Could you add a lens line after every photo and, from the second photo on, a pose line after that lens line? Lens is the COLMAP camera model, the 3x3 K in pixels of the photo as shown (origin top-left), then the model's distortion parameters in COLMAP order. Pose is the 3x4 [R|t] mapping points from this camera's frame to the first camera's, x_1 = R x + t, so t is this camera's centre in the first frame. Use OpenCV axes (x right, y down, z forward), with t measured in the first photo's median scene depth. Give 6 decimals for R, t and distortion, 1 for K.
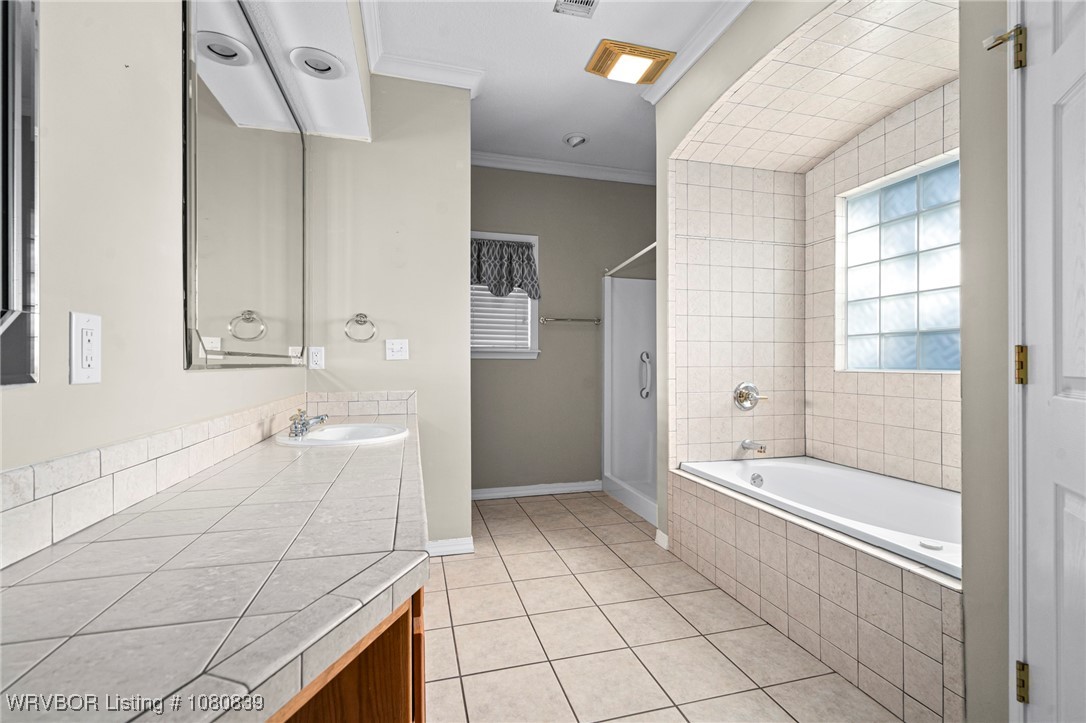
lens RADIAL K [[484.4, 0, 542.2], [0, 484.4, 361.2], [0, 0, 1]] dist [0.000708, 0.000312]
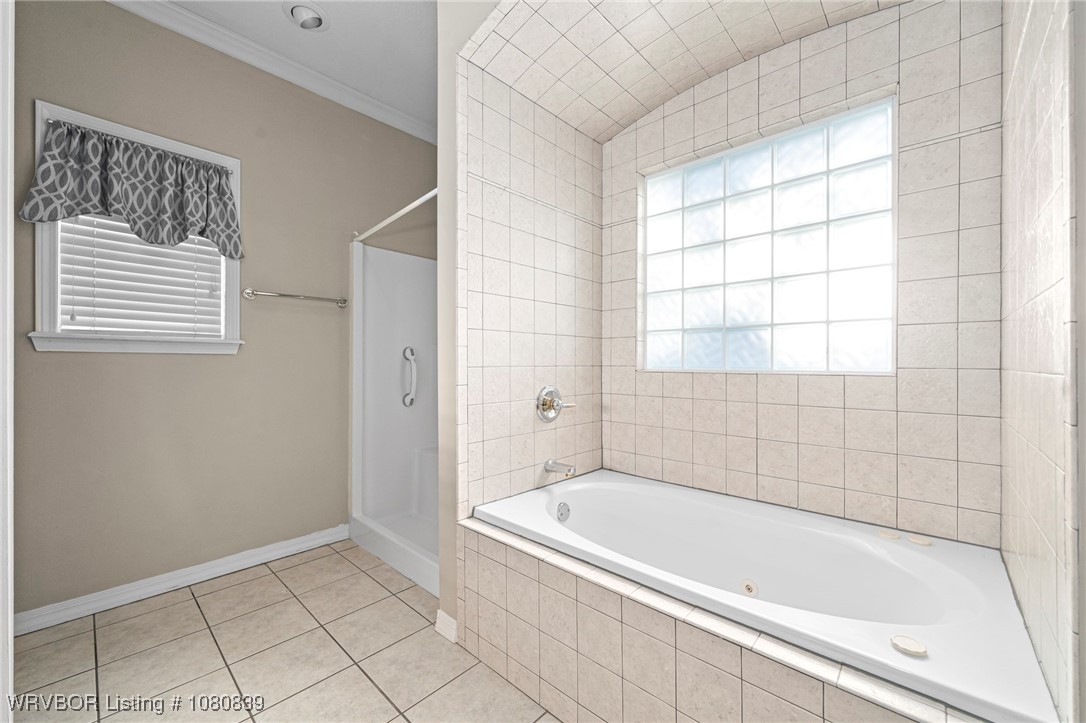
lens RADIAL K [[452.9, 0, 547.5], [0, 452.9, 363.6], [0, 0, 1]] dist [-0.001911, 0.000491]
pose [[0.859461, 0.000478, 0.511201, 0.045404], [-0.004300, 0.999971, 0.006296, 0.002565], [-0.511184, -0.007609, 0.859438, 0.371777]]
